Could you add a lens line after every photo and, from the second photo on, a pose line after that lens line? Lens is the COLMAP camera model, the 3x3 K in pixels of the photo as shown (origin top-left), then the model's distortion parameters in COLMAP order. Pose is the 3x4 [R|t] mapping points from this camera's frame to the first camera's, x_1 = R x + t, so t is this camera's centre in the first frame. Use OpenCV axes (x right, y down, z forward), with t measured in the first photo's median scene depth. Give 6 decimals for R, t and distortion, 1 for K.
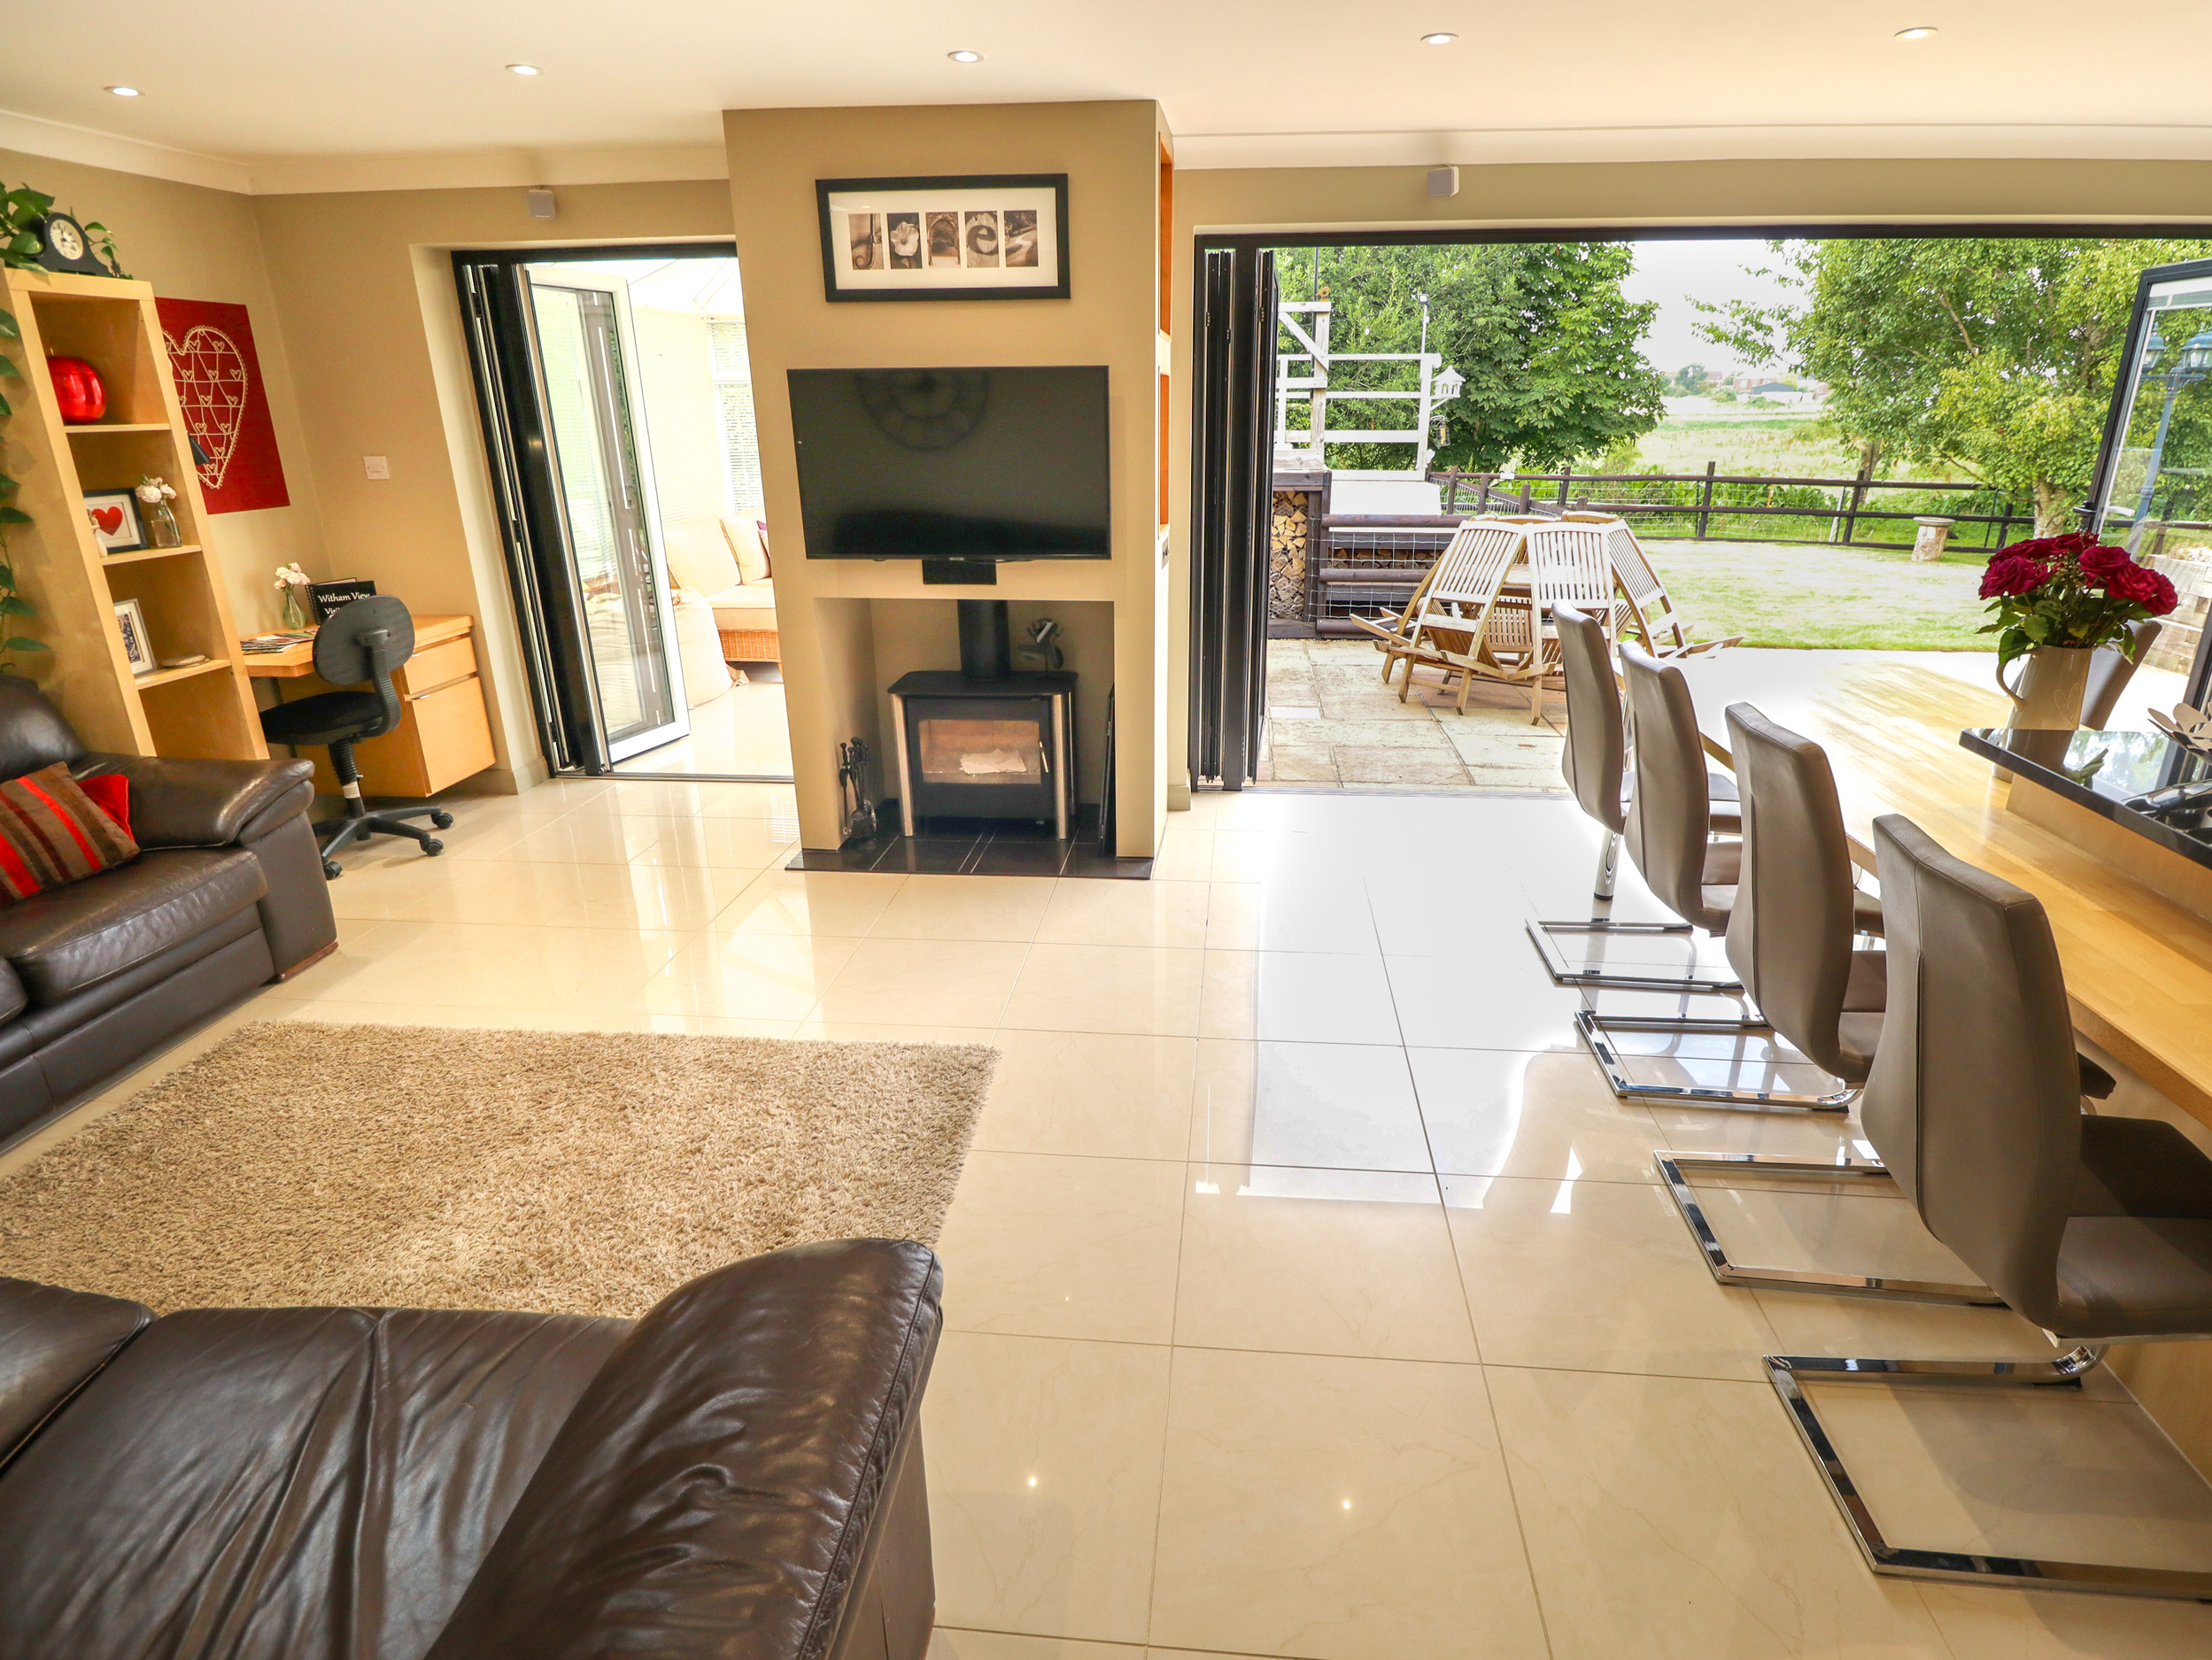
lens RADIAL K [[1158.4, 0, 1140.3], [0, 1158.4, 834.6], [0, 0, 1]] dist [-0.001341, -0.013164]
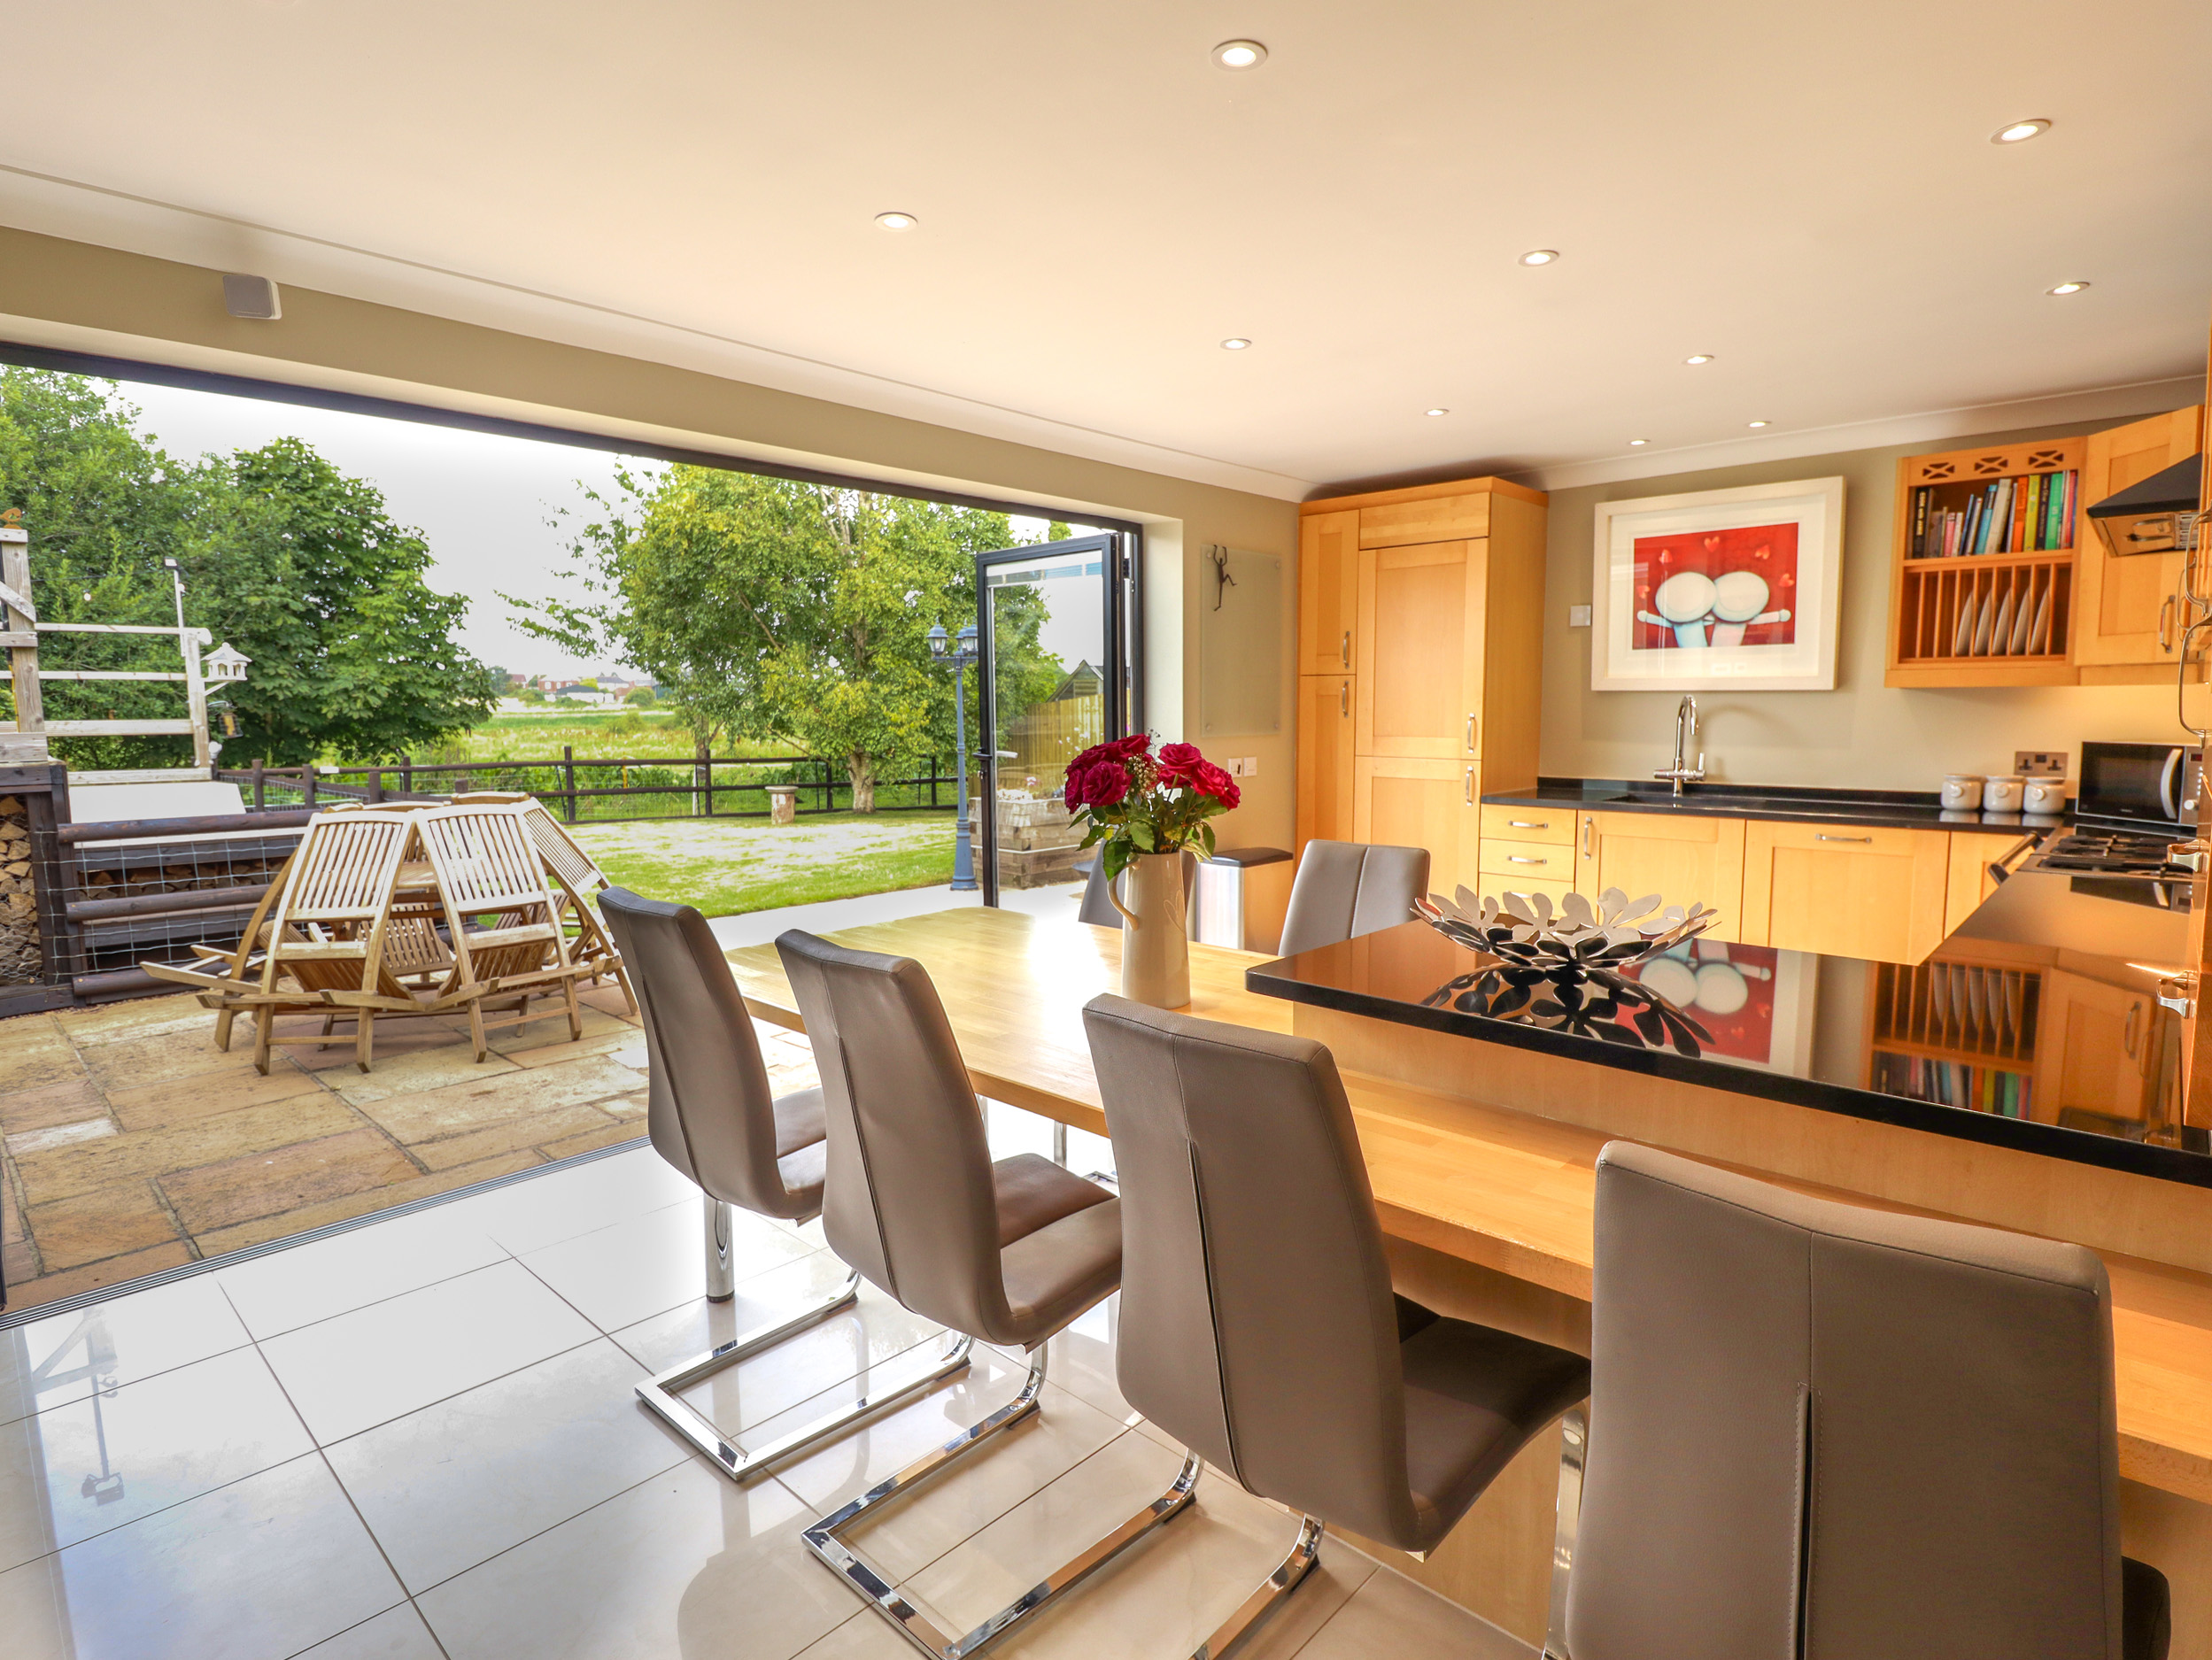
lens RADIAL K [[1158.4, 0, 1136.1], [0, 1158.4, 828.0], [0, 0, 1]] dist [-0.001341, -0.013164]
pose [[0.606578, -0.083825, 0.790592, 0.015903], [0.276043, 0.954765, -0.110560, -0.039540], [-0.745562, 0.285301, 0.602279, 0.184474]]
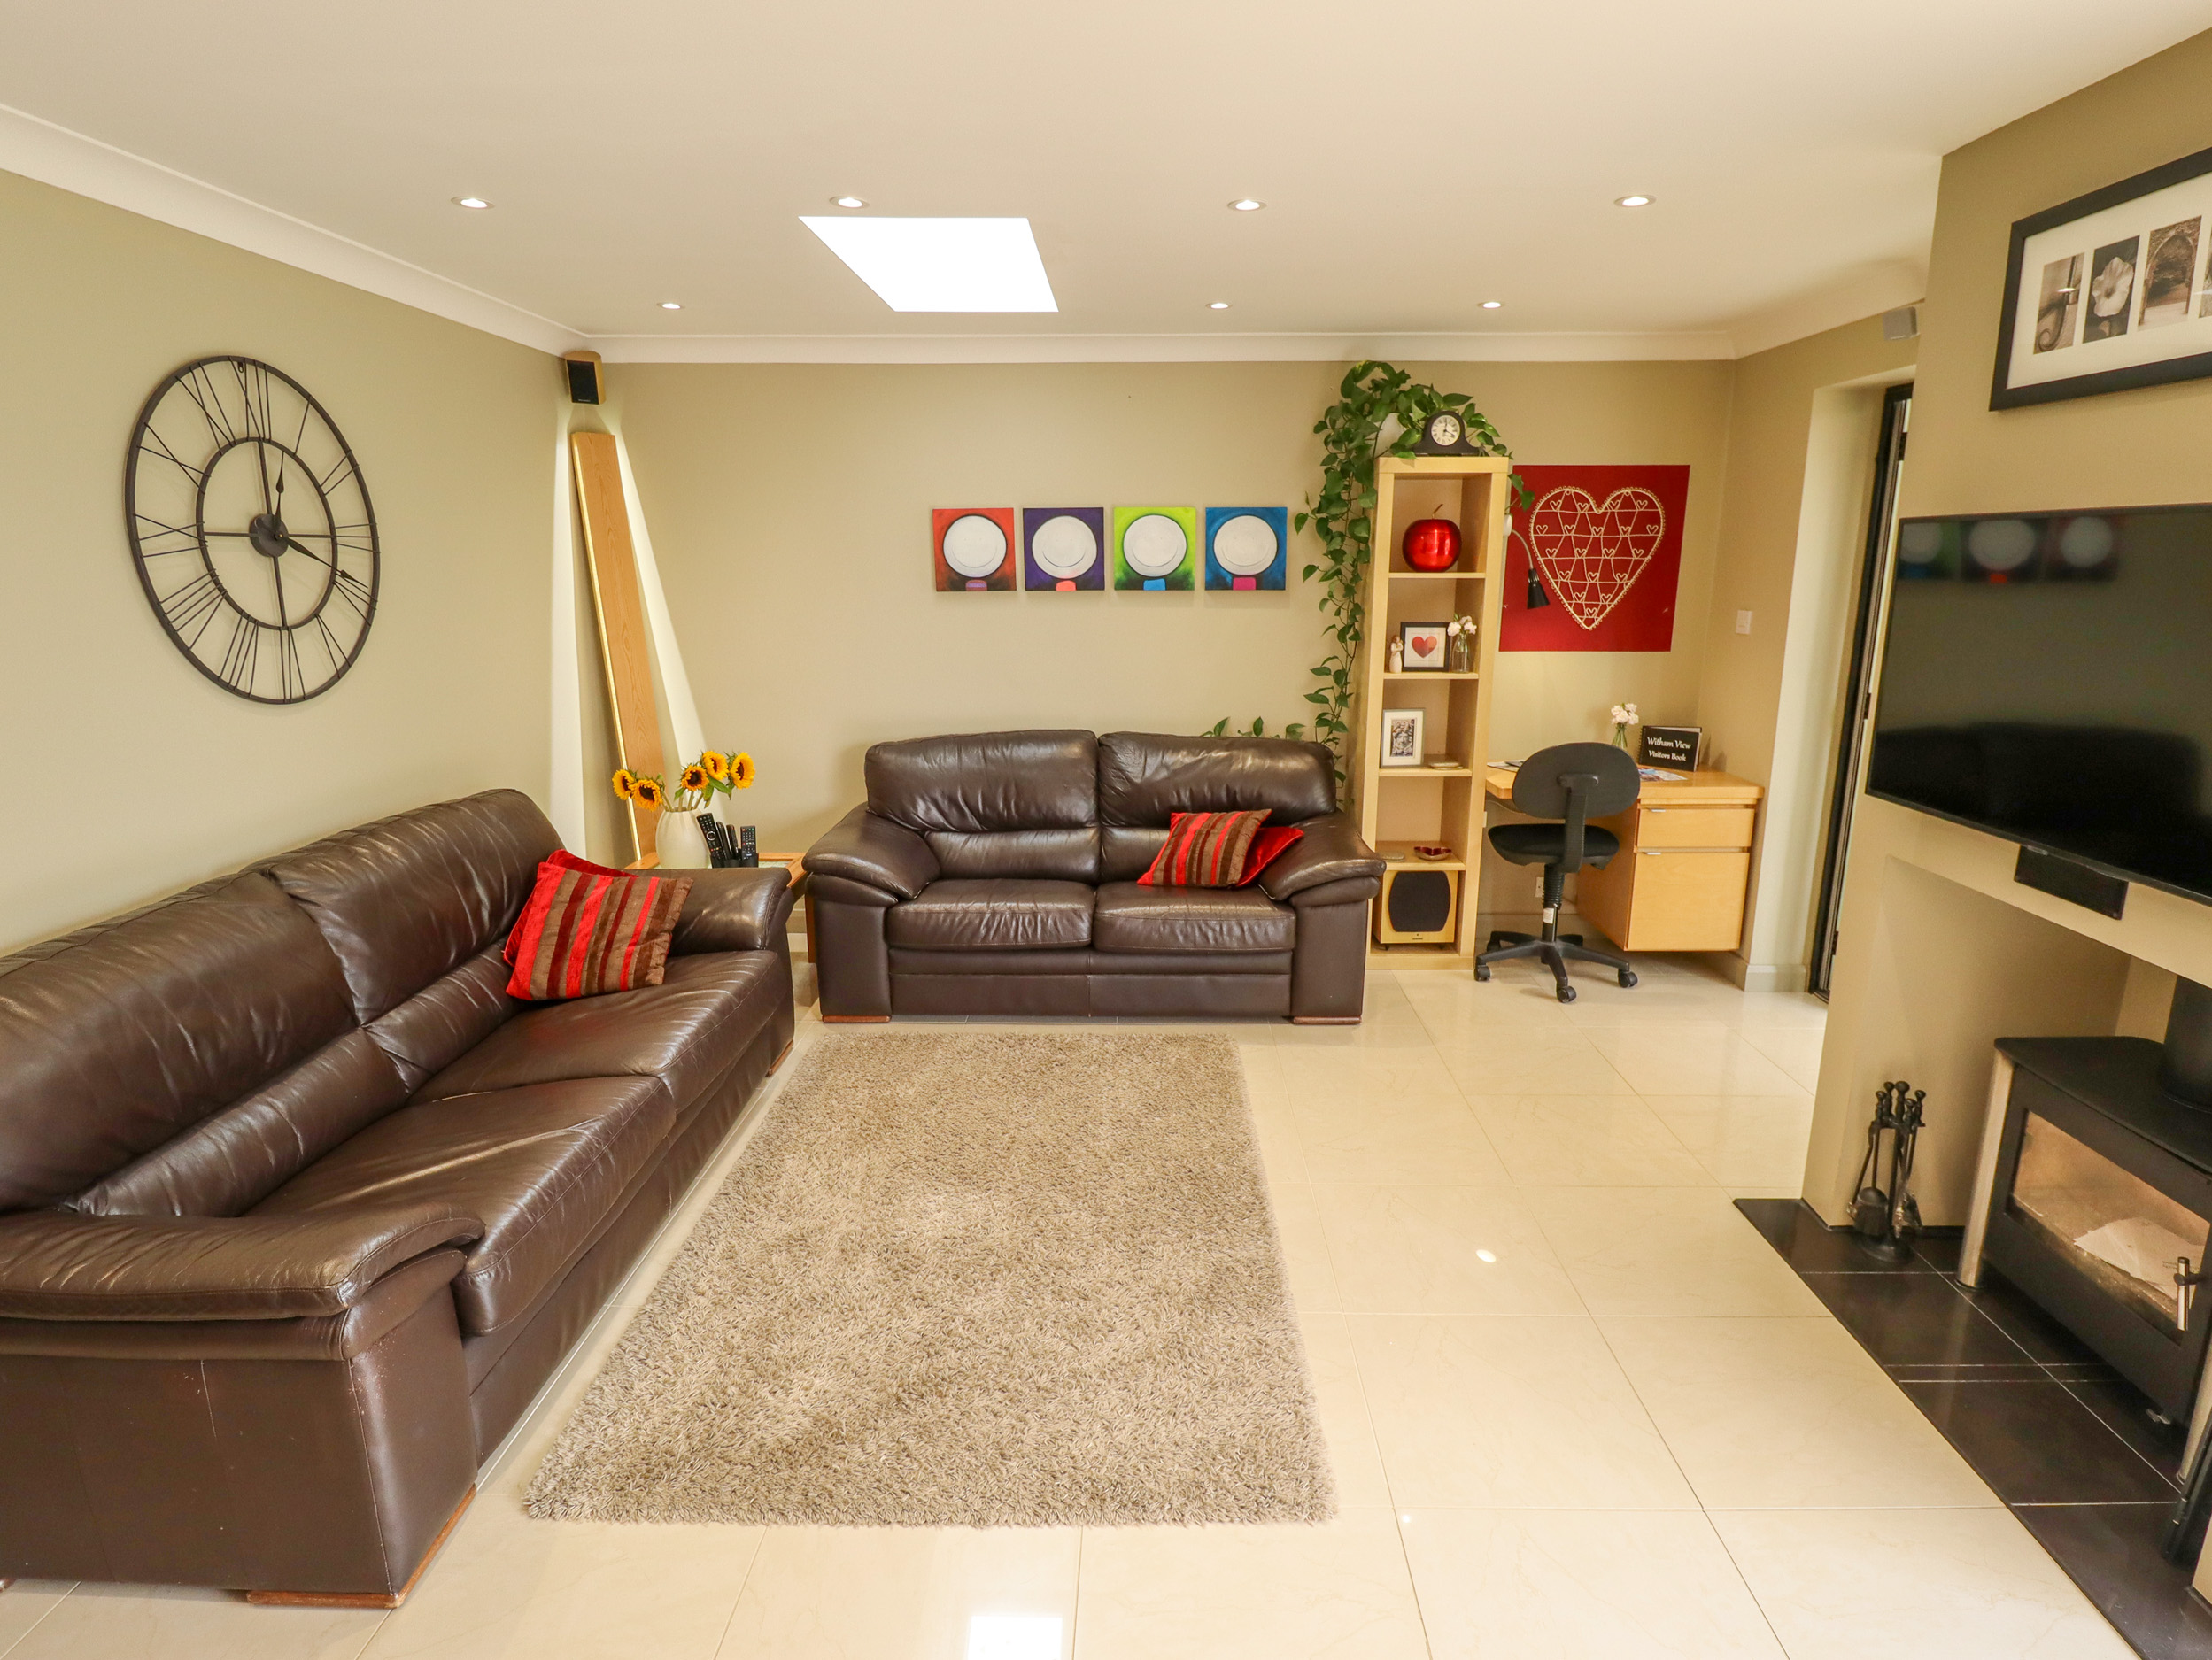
lens RADIAL K [[1158.4, 0, 1108.5], [0, 1158.4, 822.0], [0, 0, 1]] dist [-0.001341, -0.013164]
pose [[0.067514, 0.227393, -0.971460, 0.189746], [-0.343713, 0.919380, 0.191315, -0.118754], [0.936645, 0.320987, 0.140229, 0.300630]]
